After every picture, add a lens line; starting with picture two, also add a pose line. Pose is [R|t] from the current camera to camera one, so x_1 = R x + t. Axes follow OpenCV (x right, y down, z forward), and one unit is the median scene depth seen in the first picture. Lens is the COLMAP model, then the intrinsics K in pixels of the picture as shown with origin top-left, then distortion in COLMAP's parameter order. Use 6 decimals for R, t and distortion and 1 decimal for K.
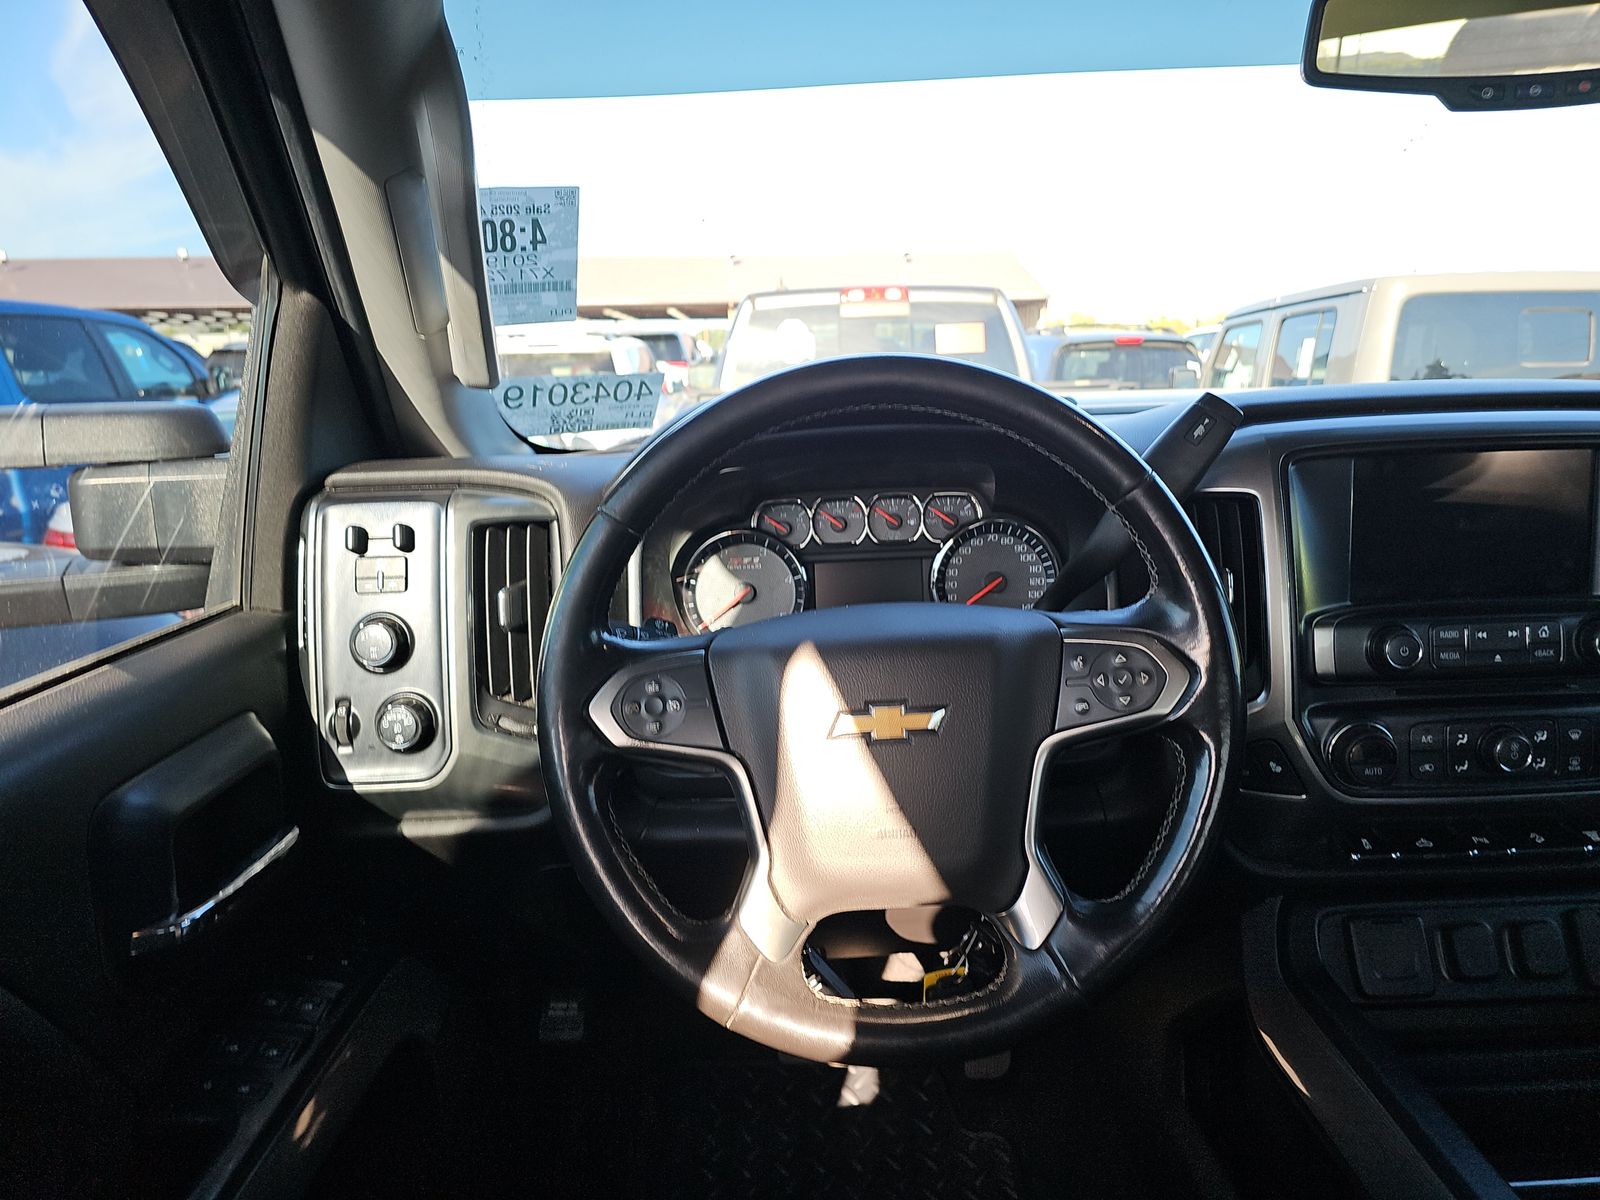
lens RADIAL K [[1074.7, 0, 801.0], [0, 1074.7, 582.1], [0, 0, 1]] dist [0.078159, -0.087277]
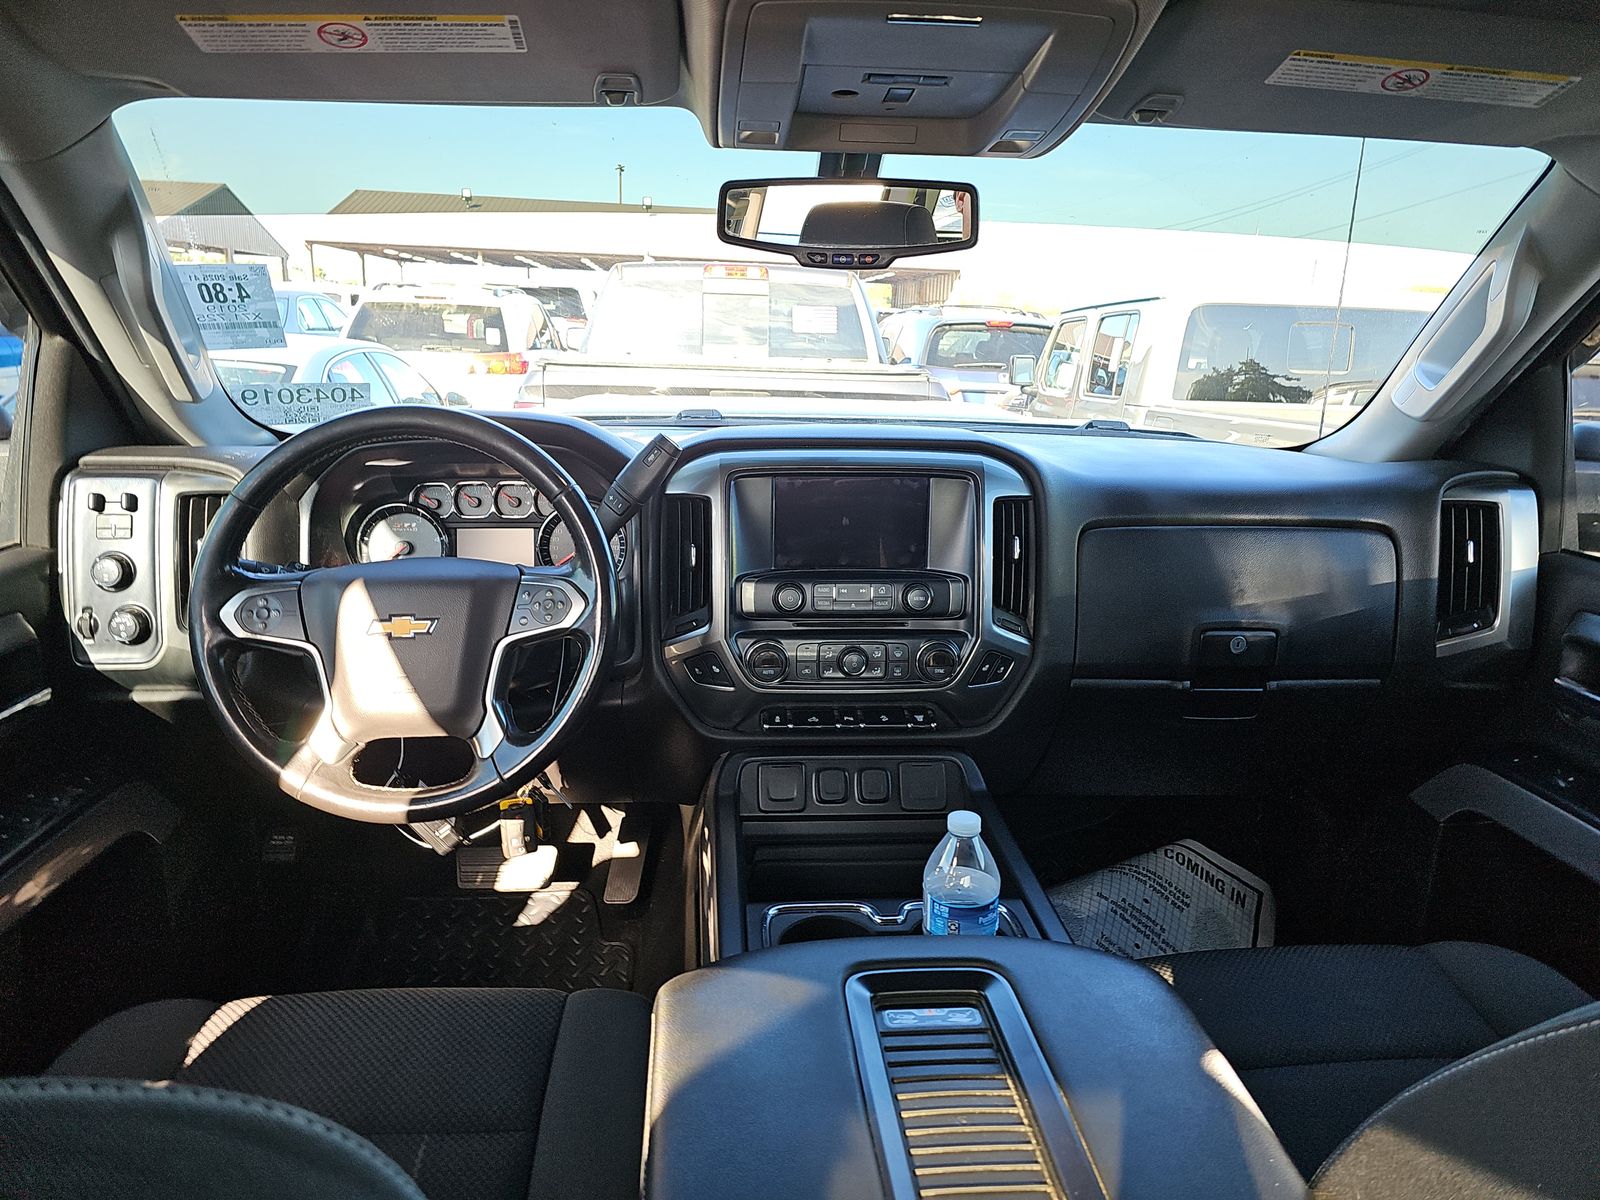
lens RADIAL K [[1067.8, 0, 800.0], [0, 1067.8, 600.0], [0, 0, 1]] dist [0.069595, -0.062823]
pose [[0.996591, 0.032521, 0.075817, 0.443138], [-0.036608, 0.997915, 0.053147, -0.019399], [-0.073931, -0.055741, 0.995704, -0.566440]]
